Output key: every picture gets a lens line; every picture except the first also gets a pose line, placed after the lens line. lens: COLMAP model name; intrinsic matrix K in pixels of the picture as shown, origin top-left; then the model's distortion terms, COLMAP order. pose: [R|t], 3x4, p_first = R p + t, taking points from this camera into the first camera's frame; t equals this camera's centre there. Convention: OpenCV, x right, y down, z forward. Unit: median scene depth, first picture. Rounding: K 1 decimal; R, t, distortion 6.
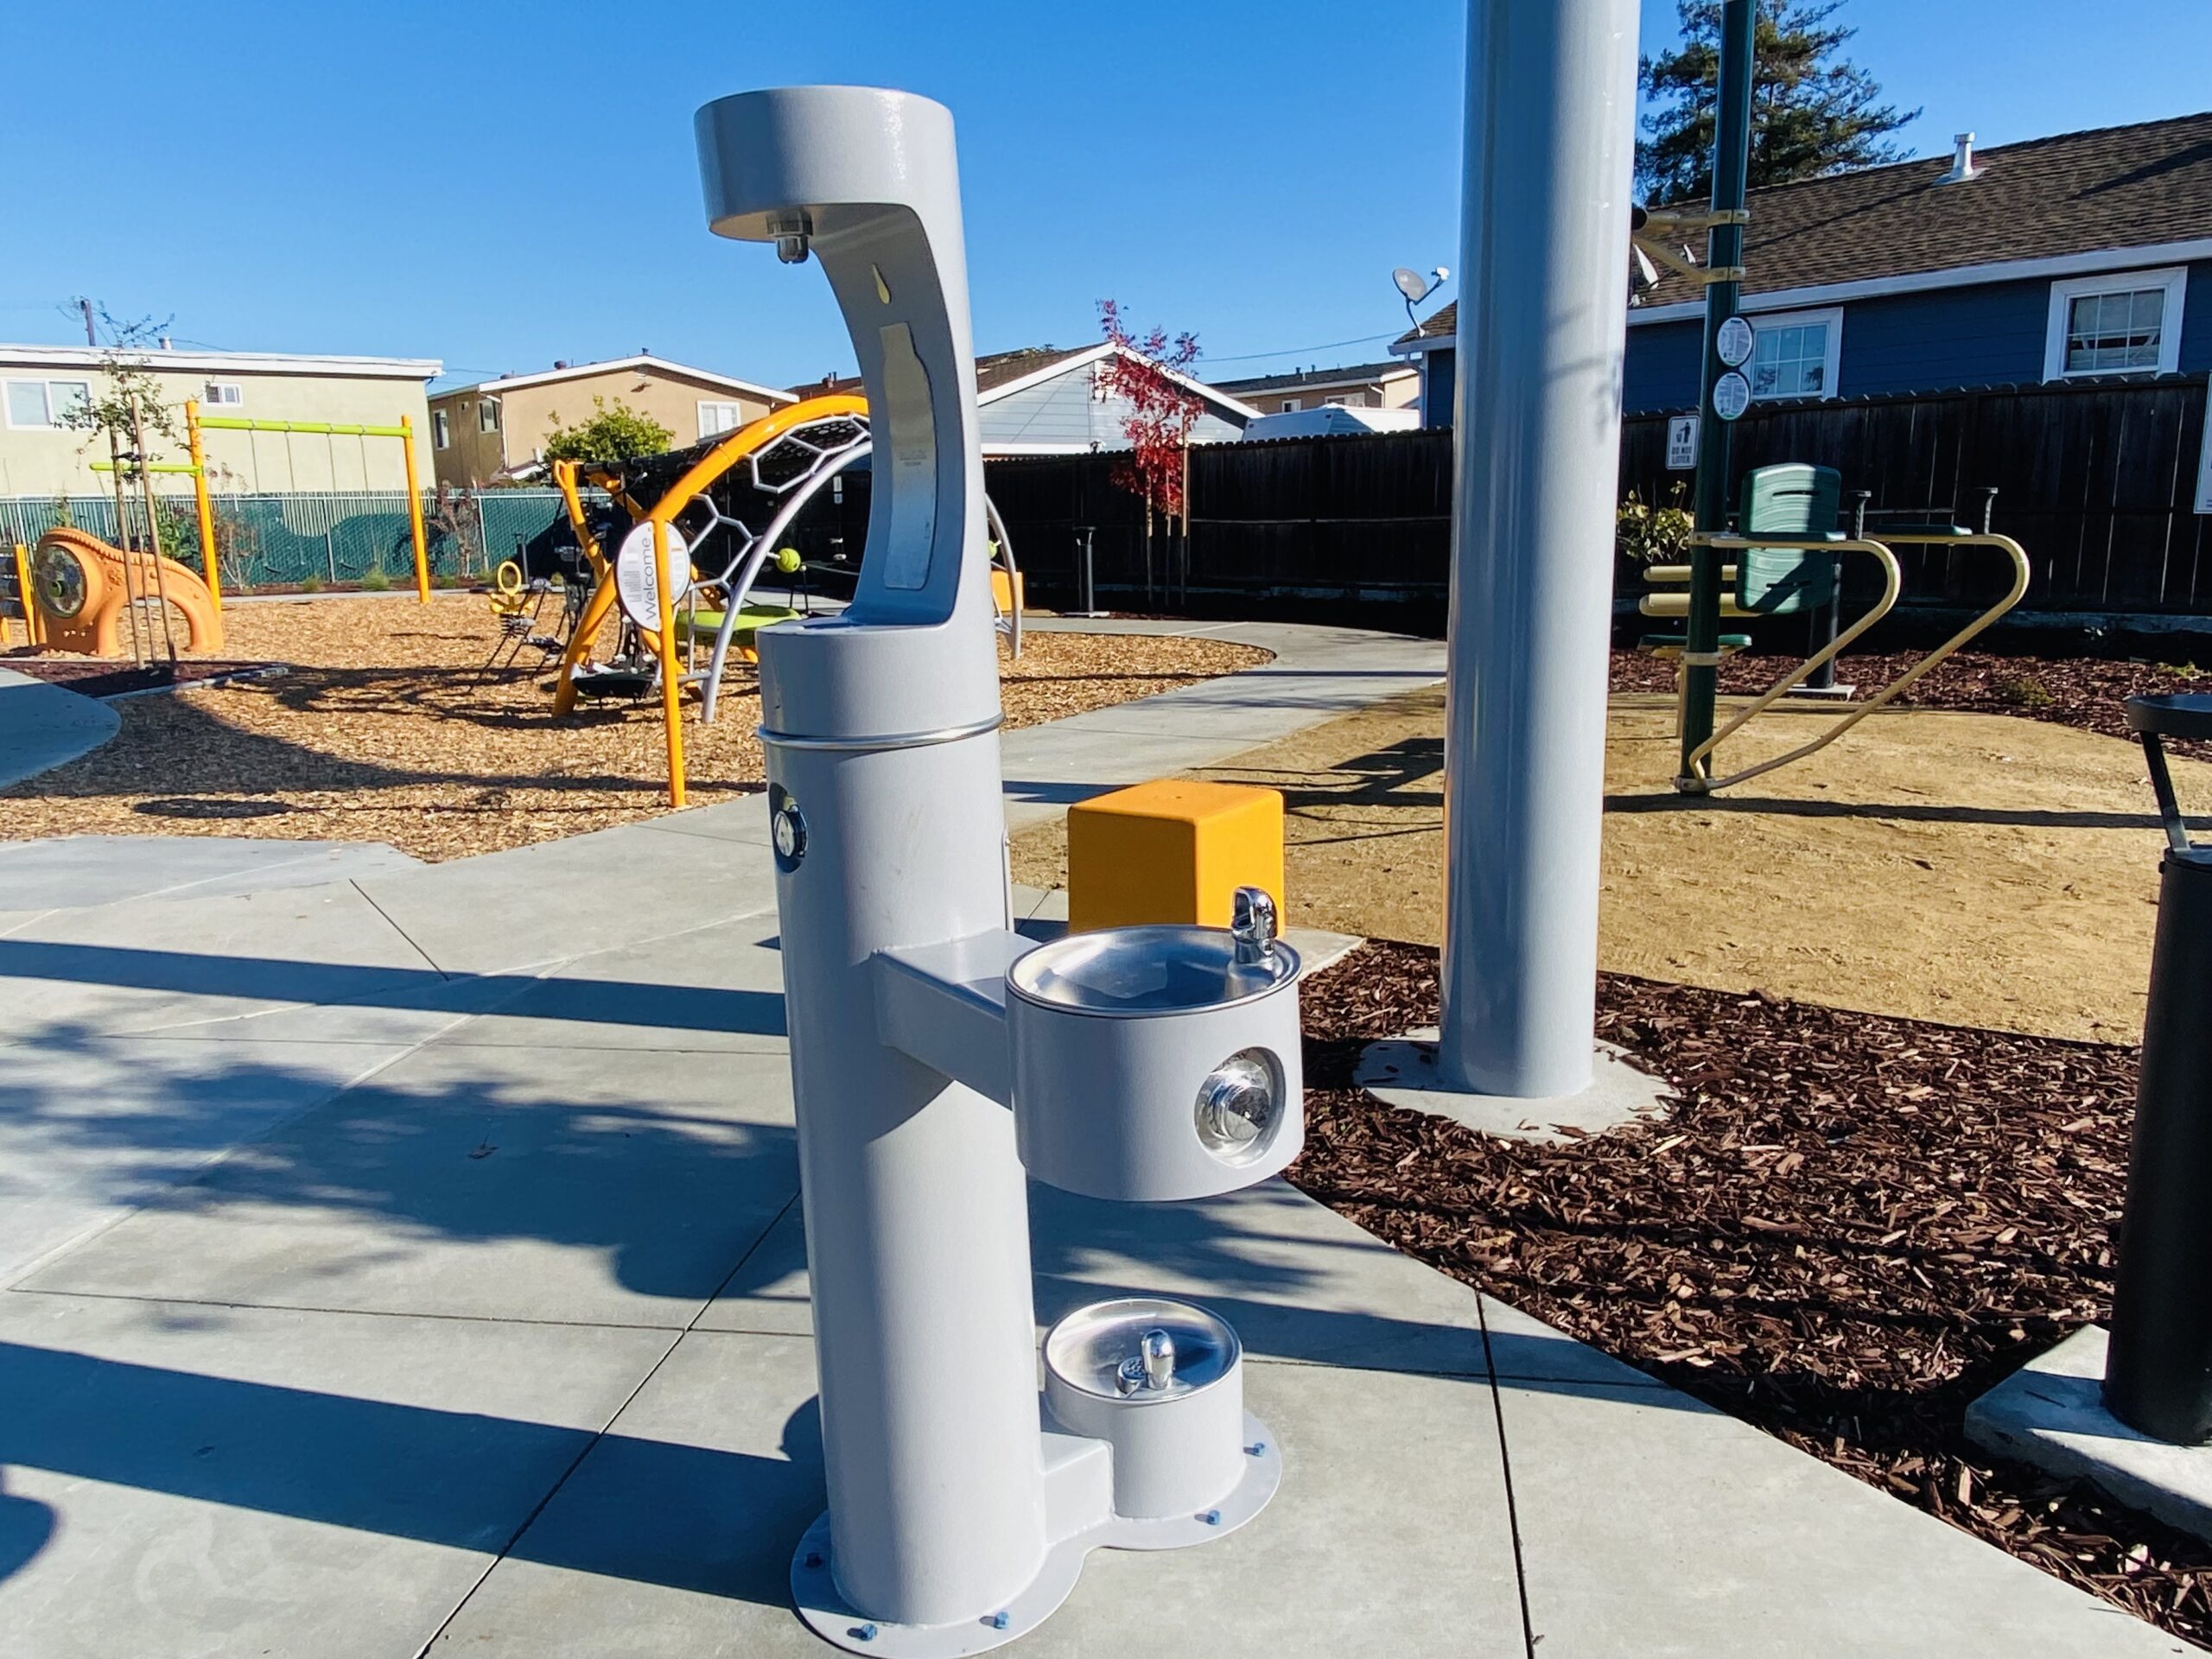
lens RADIAL K [[1526.6, 0, 1106.0], [0, 1526.6, 829.5], [0, 0, 1]] dist [0.056498, -0.076536]
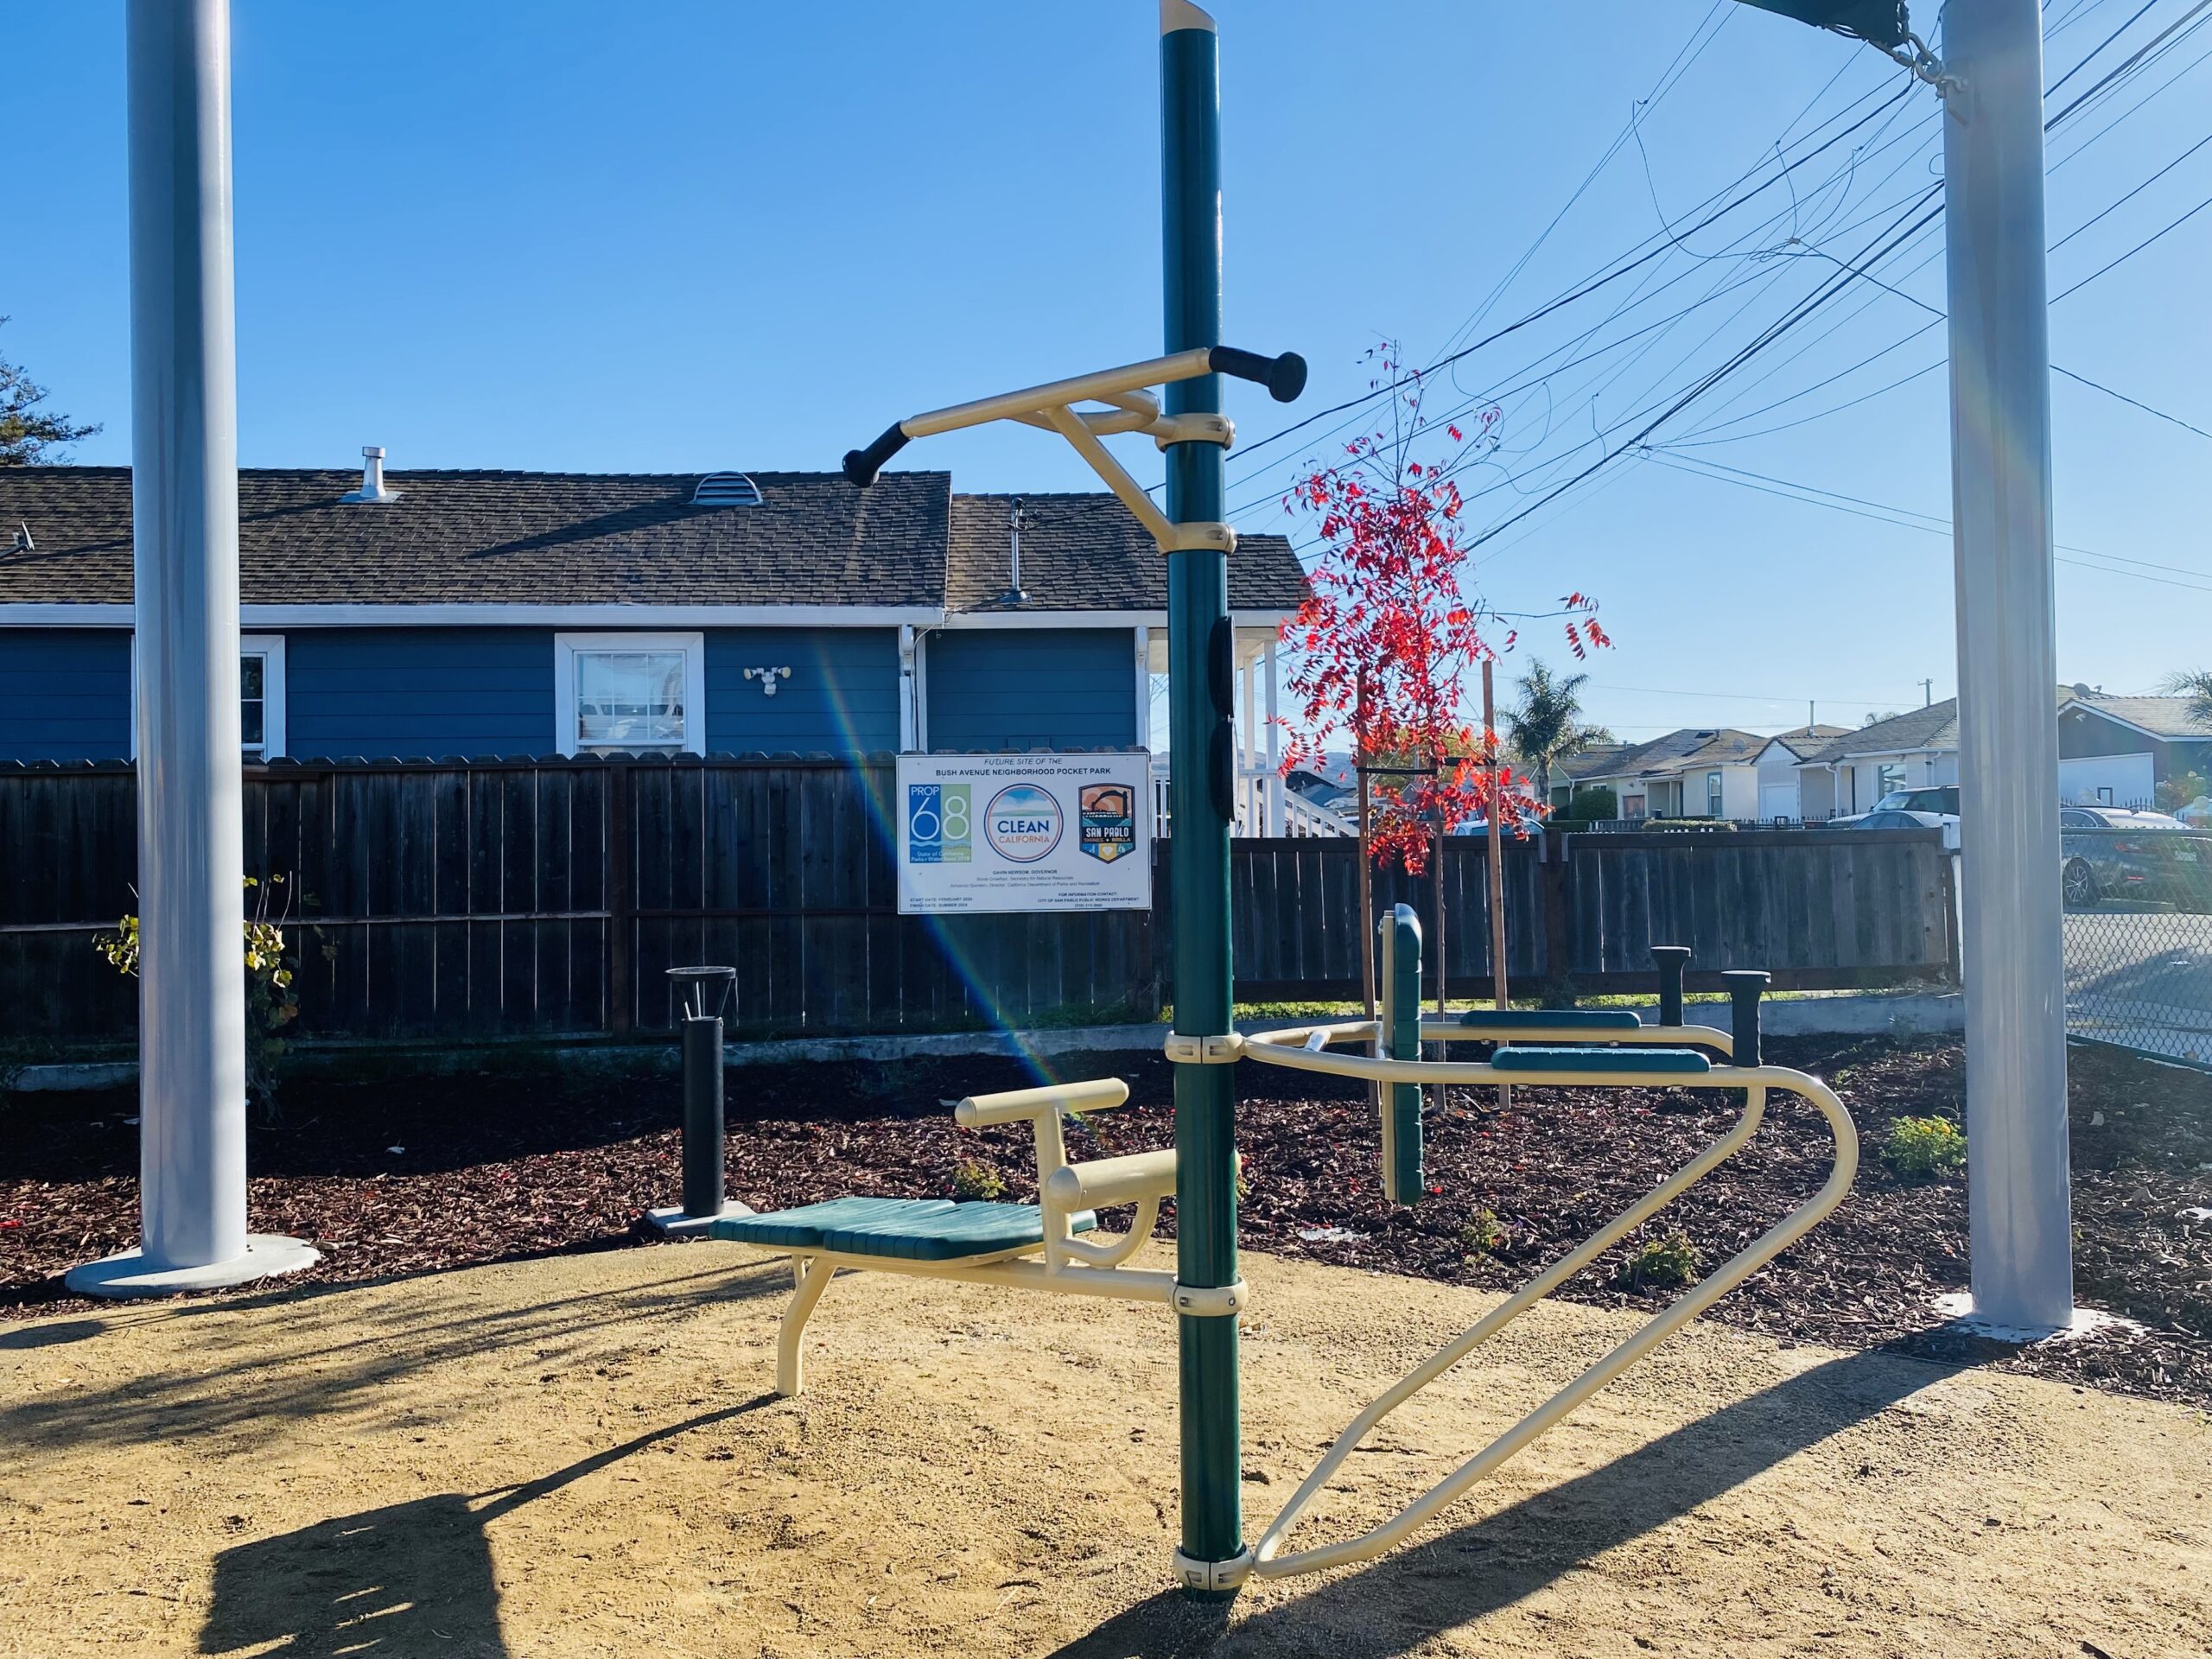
lens RADIAL K [[1745.6, 0, 1106.0], [0, 1745.6, 829.5], [0, 0, 1]] dist [0.070453, -0.102014]
pose [[0.520058, 0.016776, 0.853966, -0.103518], [0.179256, 0.975397, -0.128327, -0.201175], [-0.835109, 0.219816, 0.504256, 0.768864]]
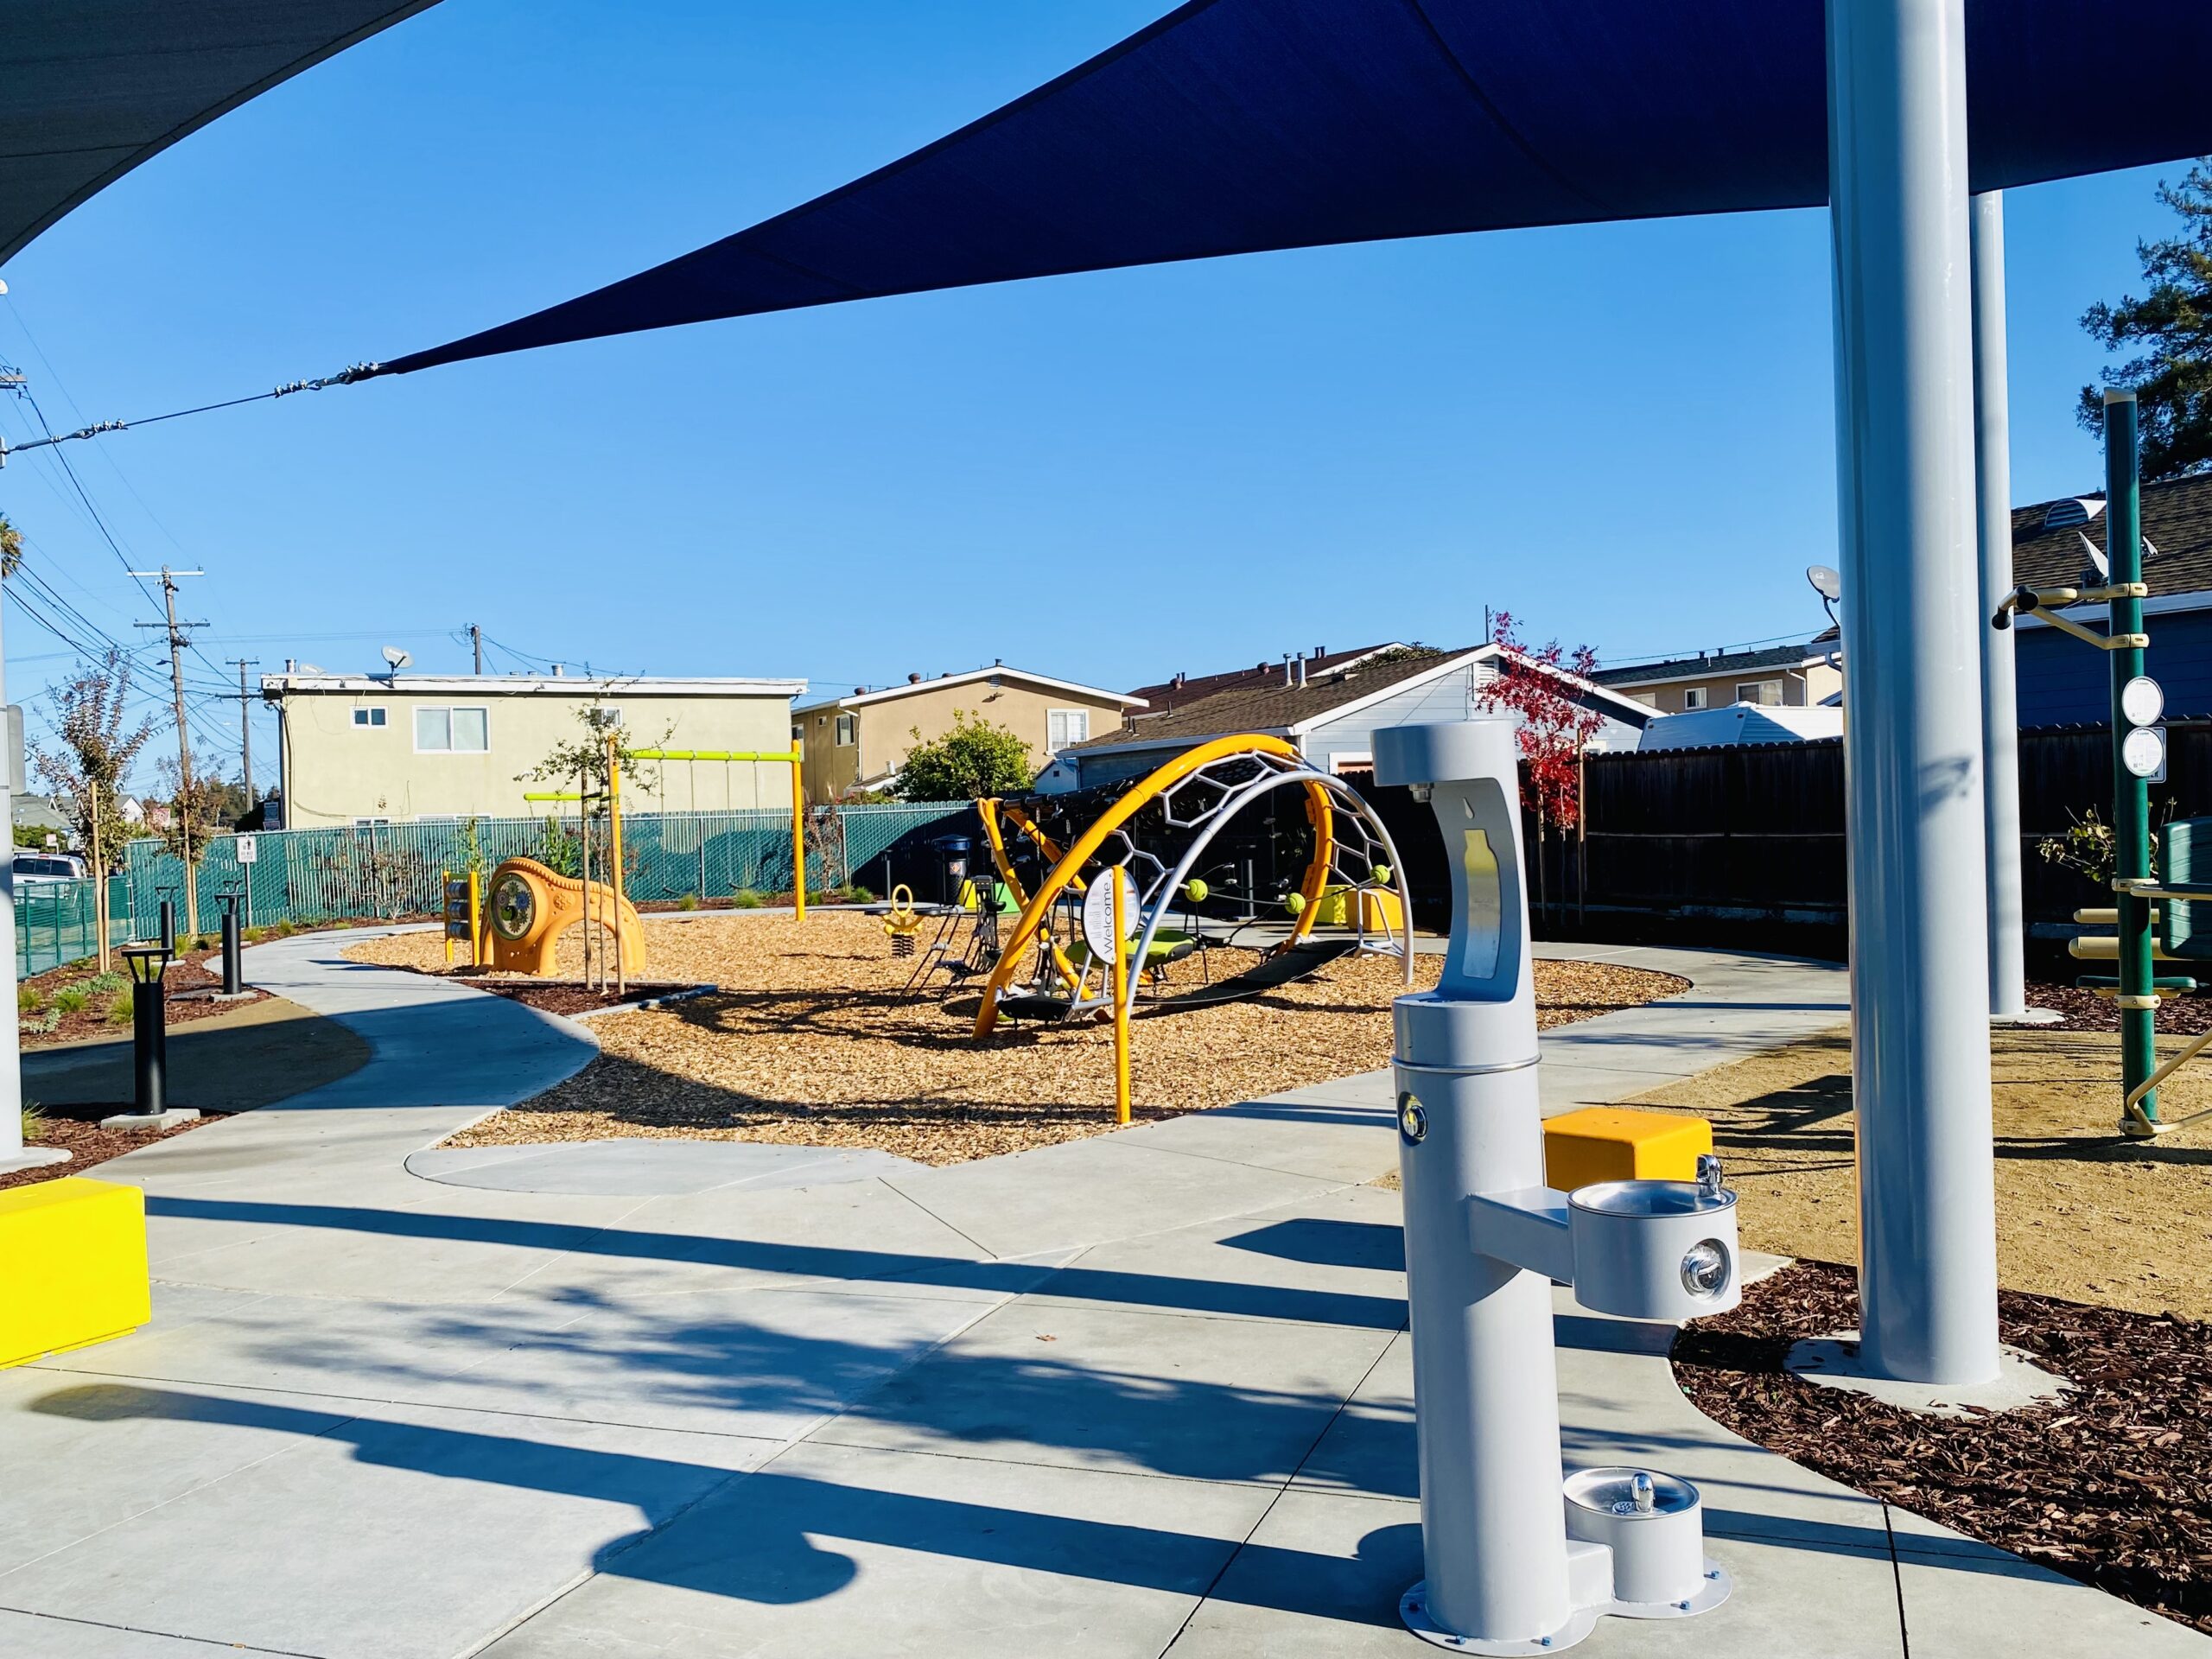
lens RADIAL K [[1745.6, 0, 1106.0], [0, 1745.6, 829.5], [0, 0, 1]] dist [0.070453, -0.102014]
pose [[0.978519, -0.010366, -0.205894, -0.039109], [-0.029167, 0.981727, -0.188044, 0.017025], [0.204081, 0.190010, 0.960337, -0.294859]]
